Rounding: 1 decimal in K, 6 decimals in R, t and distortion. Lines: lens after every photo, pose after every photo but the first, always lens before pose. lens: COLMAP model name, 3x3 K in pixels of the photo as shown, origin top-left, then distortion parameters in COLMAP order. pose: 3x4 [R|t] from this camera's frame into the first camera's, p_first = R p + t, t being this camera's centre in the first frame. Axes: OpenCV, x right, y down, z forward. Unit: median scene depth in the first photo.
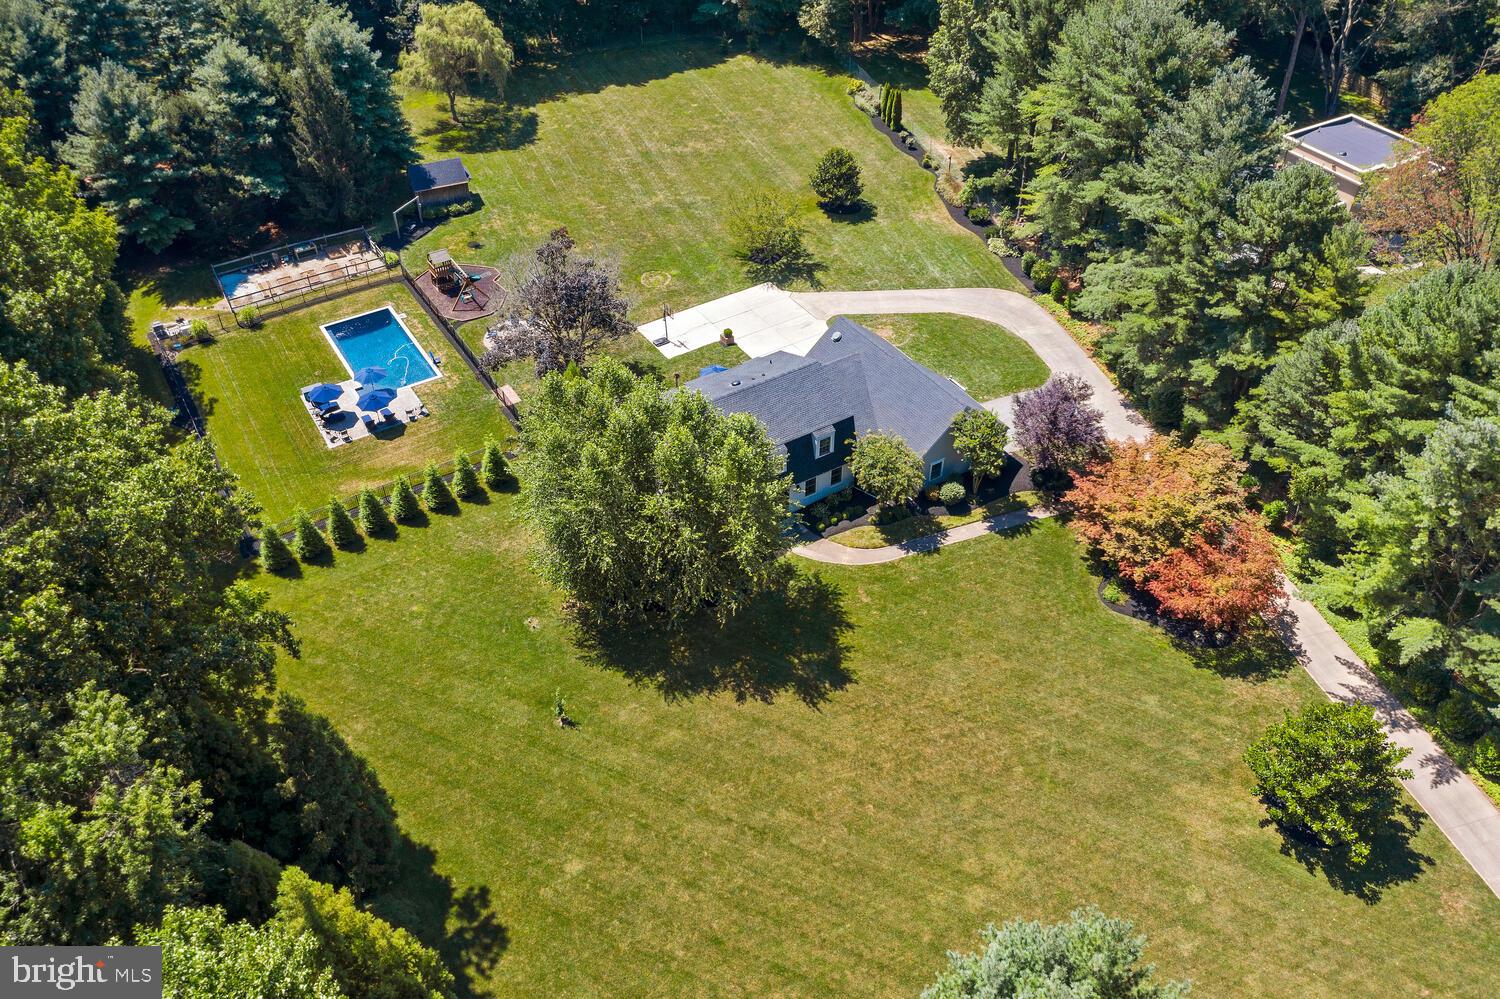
lens RADIAL K [[1216.8, 0, 750.0], [0, 1216.8, 499.5], [0, 0, 1]] dist [0.008000, 0.005959]
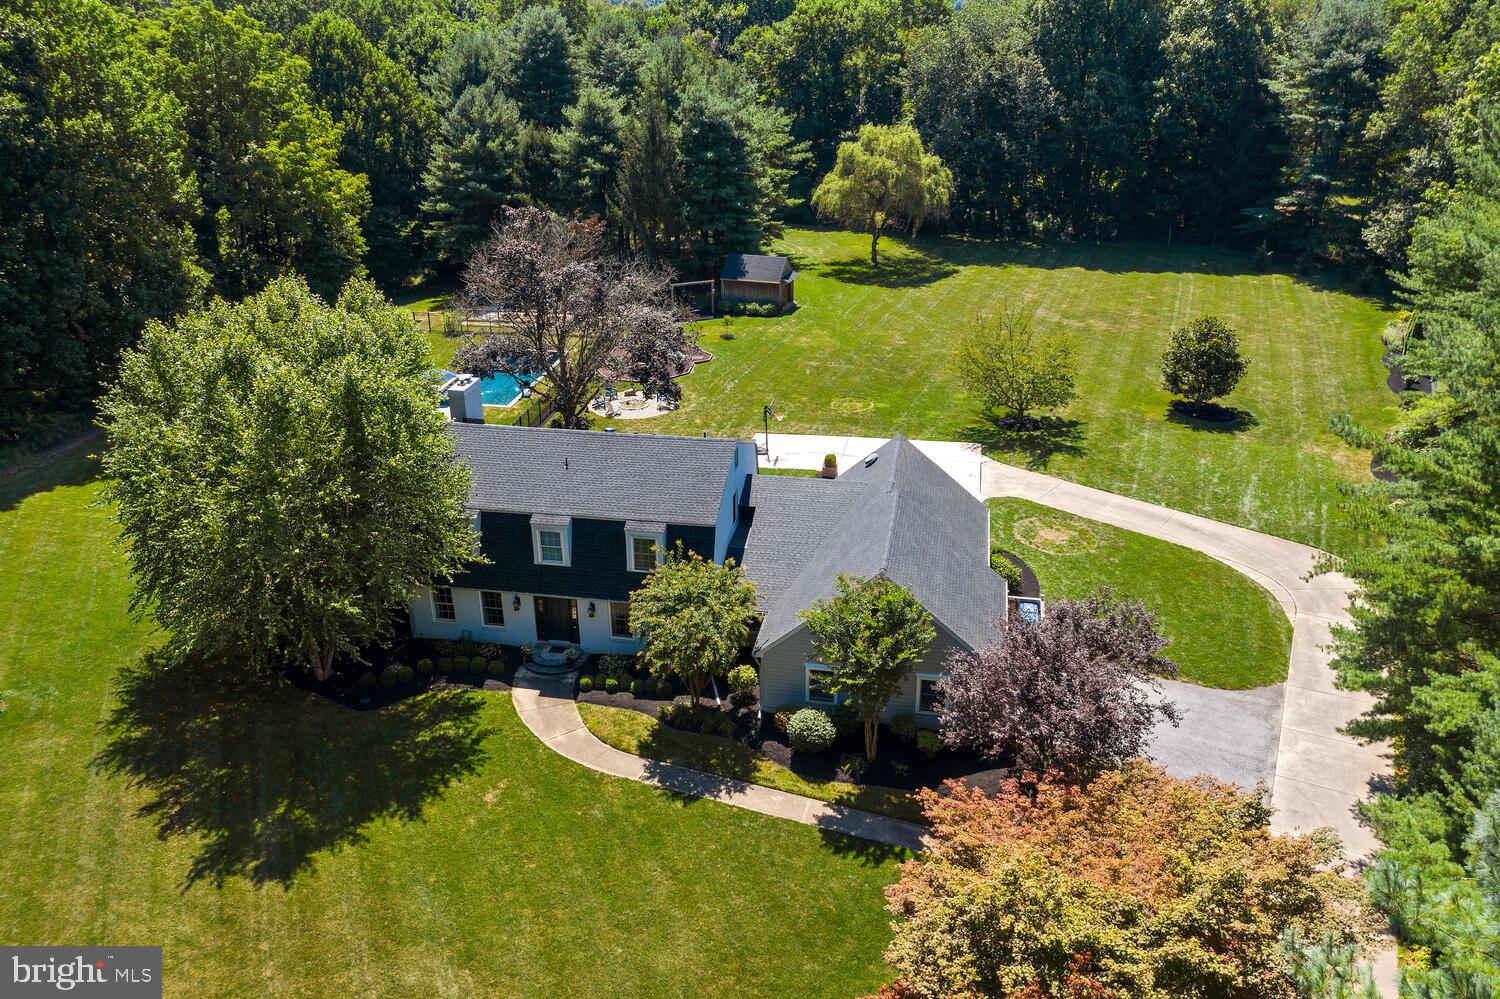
lens RADIAL K [[1216.8, 0, 750.0], [0, 1216.8, 499.5], [0, 0, 1]] dist [0.008000, 0.005959]
pose [[0.726176, 0.265299, -0.634260, 0.378268], [-0.437982, 0.889631, -0.129337, -0.011778], [0.529944, 0.371716, 0.762225, 0.472350]]
